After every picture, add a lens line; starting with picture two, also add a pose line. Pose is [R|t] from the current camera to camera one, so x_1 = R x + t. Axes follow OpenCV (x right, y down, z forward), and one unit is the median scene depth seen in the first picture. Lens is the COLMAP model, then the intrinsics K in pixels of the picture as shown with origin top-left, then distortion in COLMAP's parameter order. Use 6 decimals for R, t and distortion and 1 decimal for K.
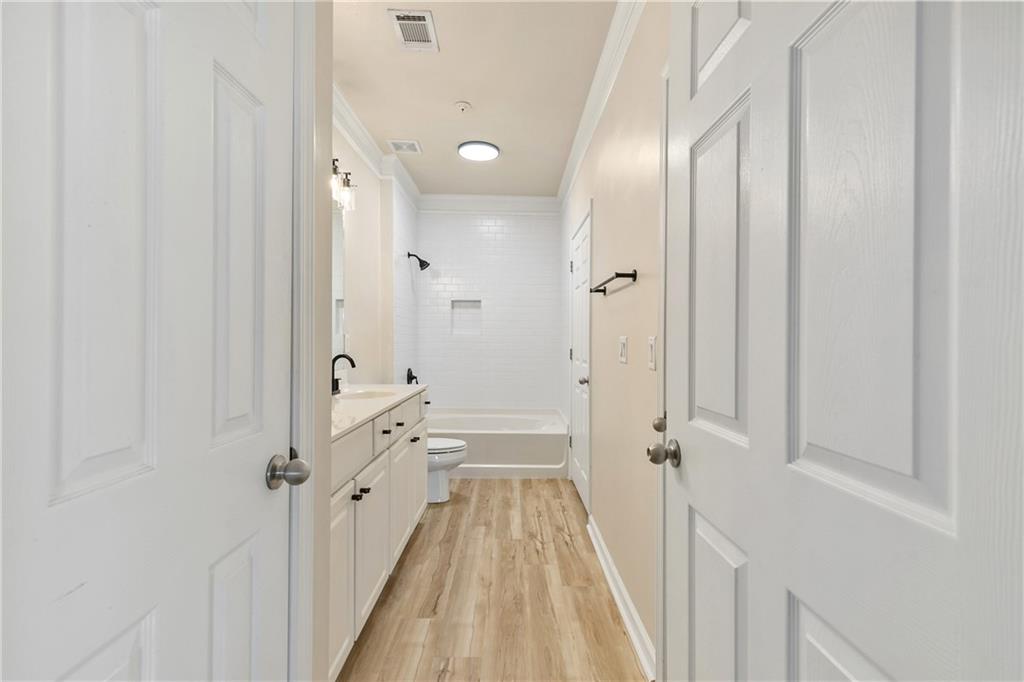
lens RADIAL K [[459.7, 0, 514.2], [0, 459.7, 341.1], [0, 0, 1]] dist [0.005989, -0.001506]
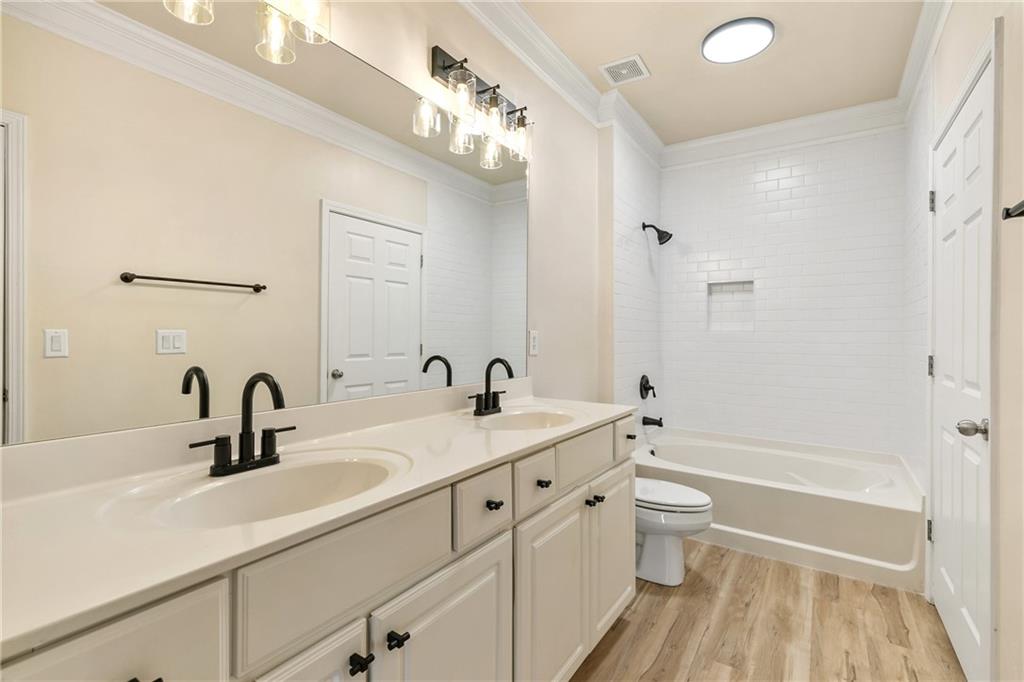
lens RADIAL K [[459.7, 0, 513.9], [0, 459.7, 336.5], [0, 0, 1]] dist [0.005989, -0.001506]
pose [[0.824590, 0.001368, -0.565730, 0.029211], [-0.004456, 0.999982, -0.004077, -0.000892], [0.565714, 0.005882, 0.824581, 0.303599]]
